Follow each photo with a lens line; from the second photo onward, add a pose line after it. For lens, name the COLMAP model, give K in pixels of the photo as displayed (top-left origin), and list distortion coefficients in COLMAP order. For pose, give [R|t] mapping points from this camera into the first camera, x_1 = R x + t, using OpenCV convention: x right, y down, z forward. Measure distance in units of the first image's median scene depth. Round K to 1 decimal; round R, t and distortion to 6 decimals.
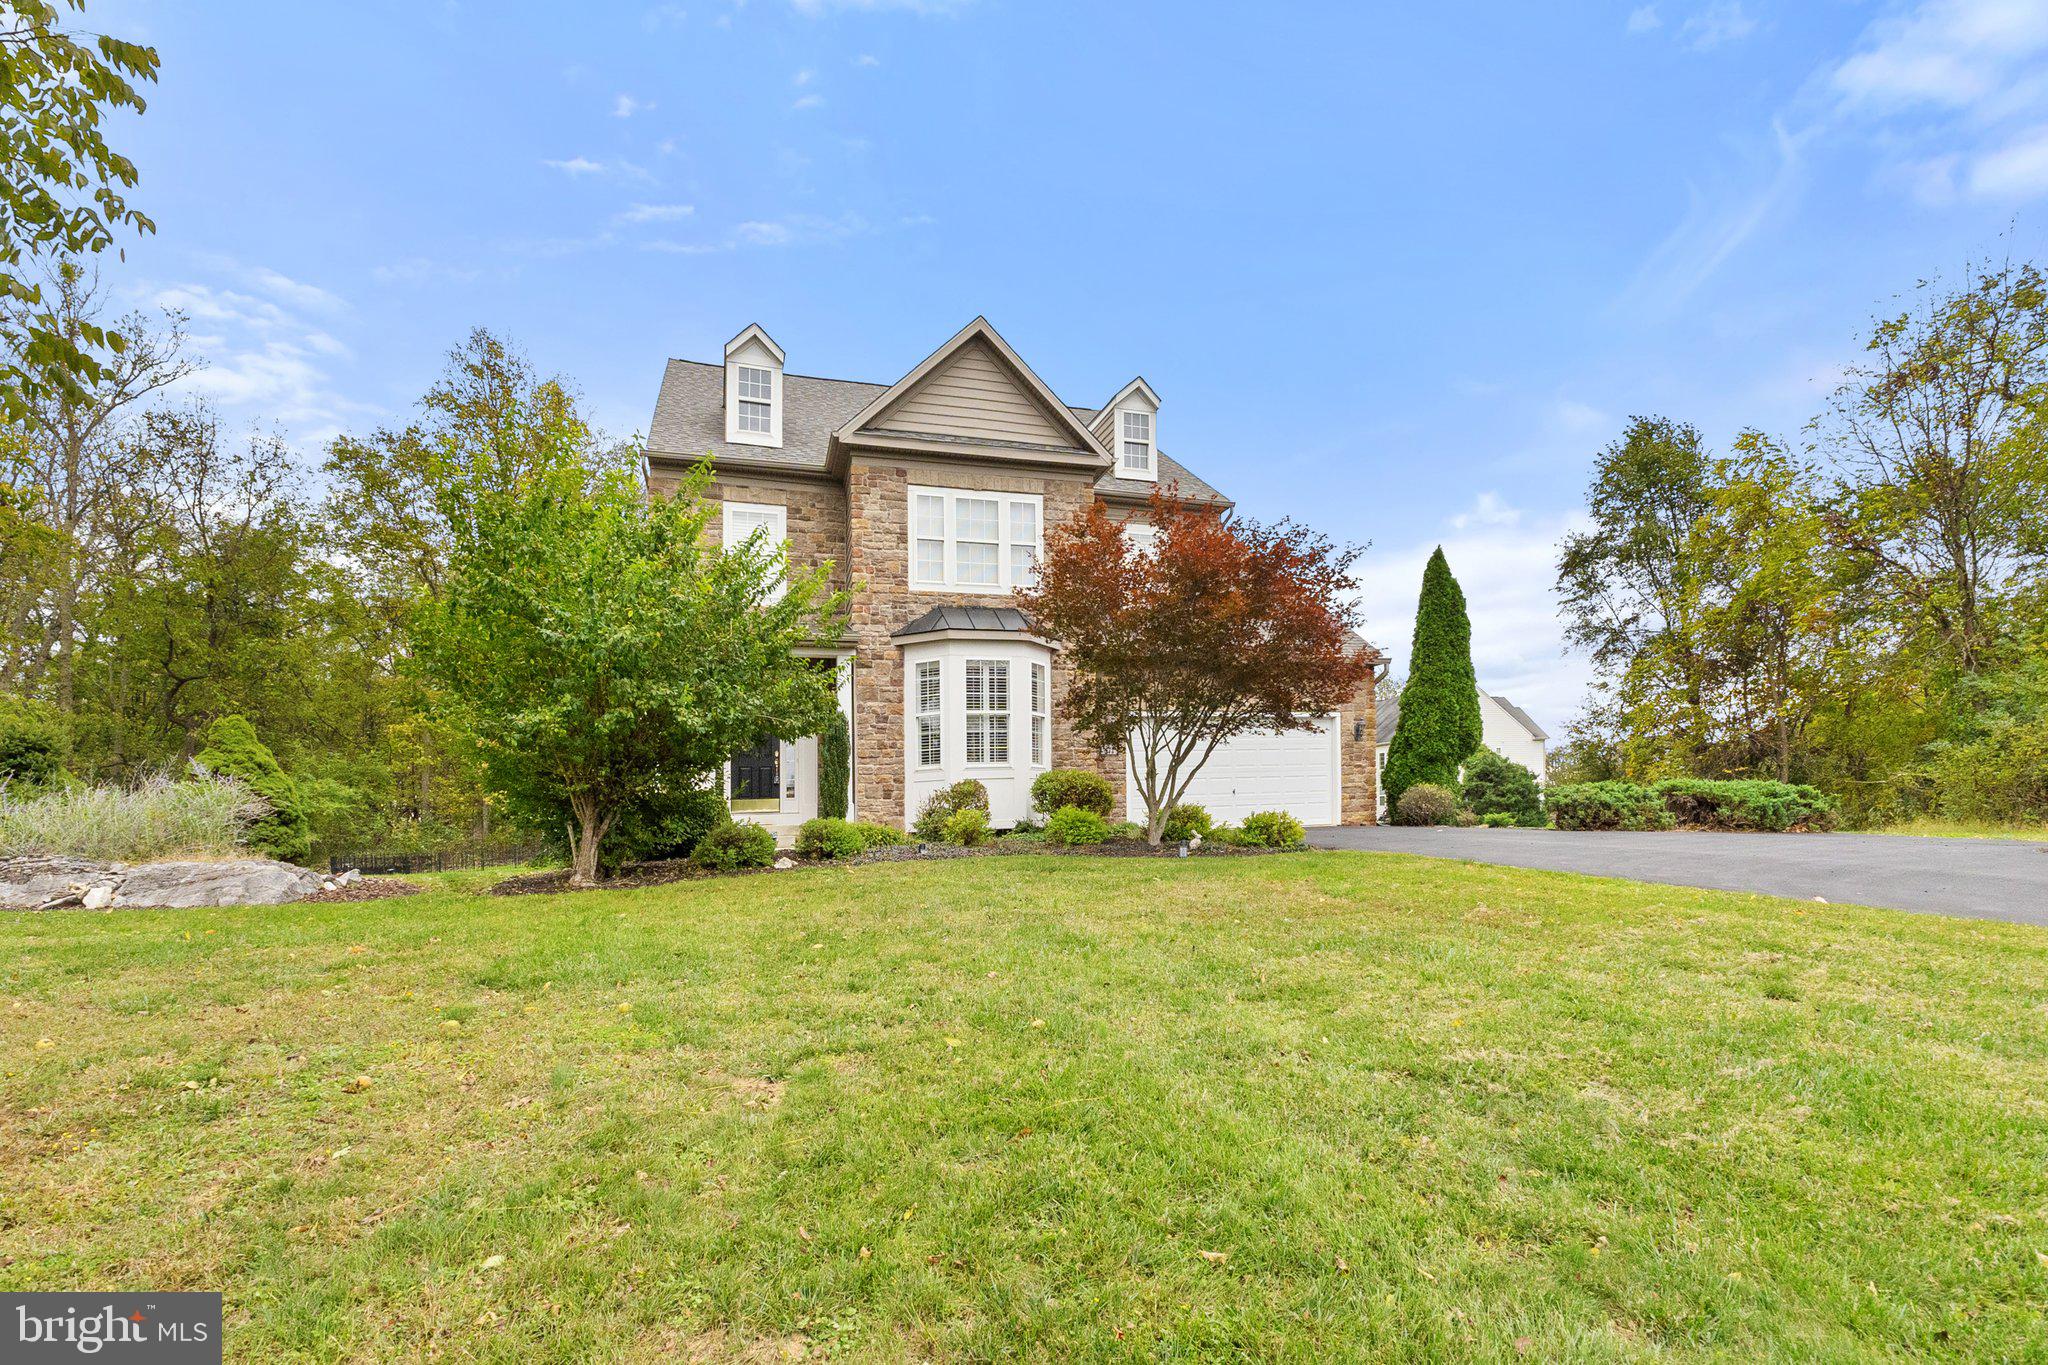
lens RADIAL K [[891.3, 0, 1022.1], [0, 891.3, 698.4], [0, 0, 1]] dist [-0.007355, -0.000075]
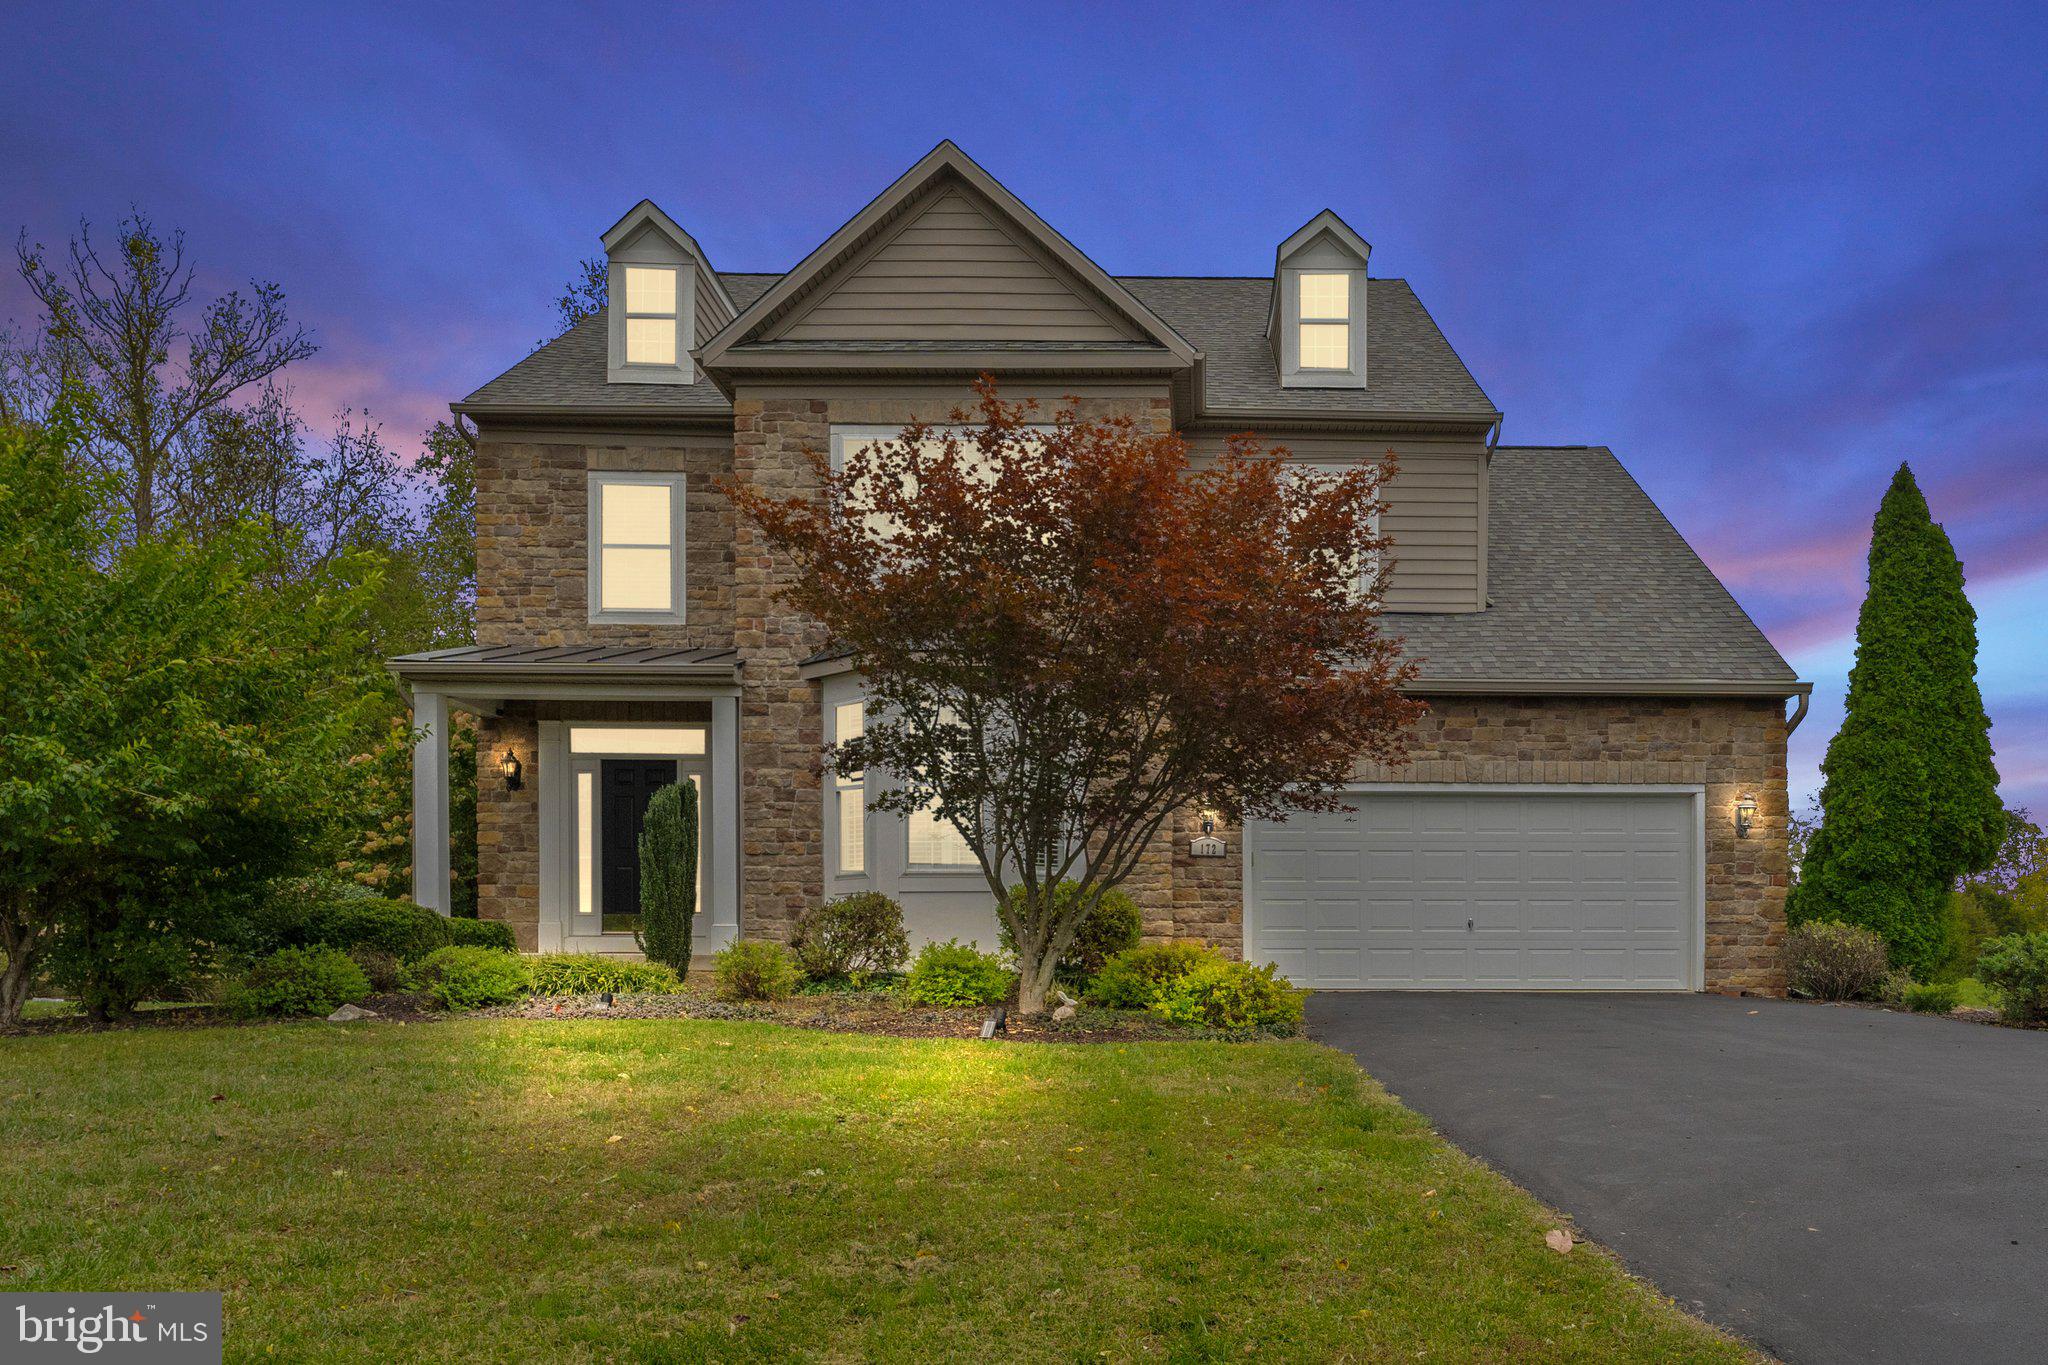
lens RADIAL K [[1360.2, 0, 1077.2], [0, 1360.2, 793.4], [0, 0, 1]] dist [-0.022552, -0.011677]
pose [[0.951413, 0.003796, -0.307894, 0.318801], [0.003535, 0.999723, 0.023249, 0.000218], [0.307897, -0.023207, 0.951137, 0.124840]]
